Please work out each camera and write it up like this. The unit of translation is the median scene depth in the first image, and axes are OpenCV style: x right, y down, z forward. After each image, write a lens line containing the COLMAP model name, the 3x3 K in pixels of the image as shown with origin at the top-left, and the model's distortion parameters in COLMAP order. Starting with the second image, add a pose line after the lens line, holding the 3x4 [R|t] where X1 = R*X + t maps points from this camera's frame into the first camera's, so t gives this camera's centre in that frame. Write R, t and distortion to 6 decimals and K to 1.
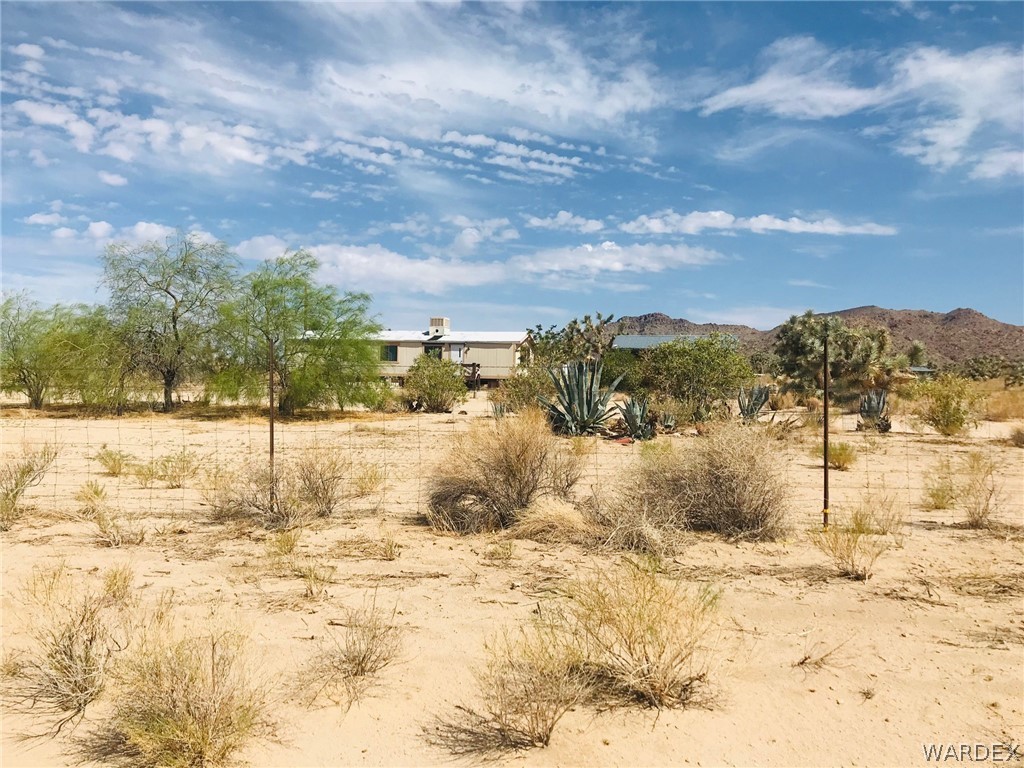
lens RADIAL K [[840.4, 0, 512.8], [0, 840.4, 384.0], [0, 0, 1]] dist [0.000755, -0.018646]
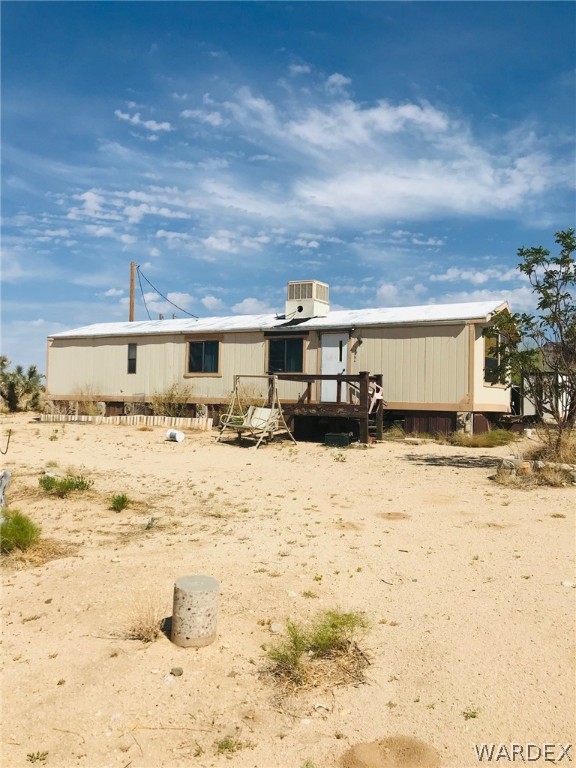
lens RADIAL K [[630.3, 0, 294.2], [0, 630.3, 382.8], [0, 0, 1]] dist [0.000755, -0.018646]
pose [[0.975489, -0.008761, -0.219874, -0.013725], [0.000234, 0.999248, -0.038780, -0.007247], [0.220049, 0.037778, 0.974757, 0.664641]]
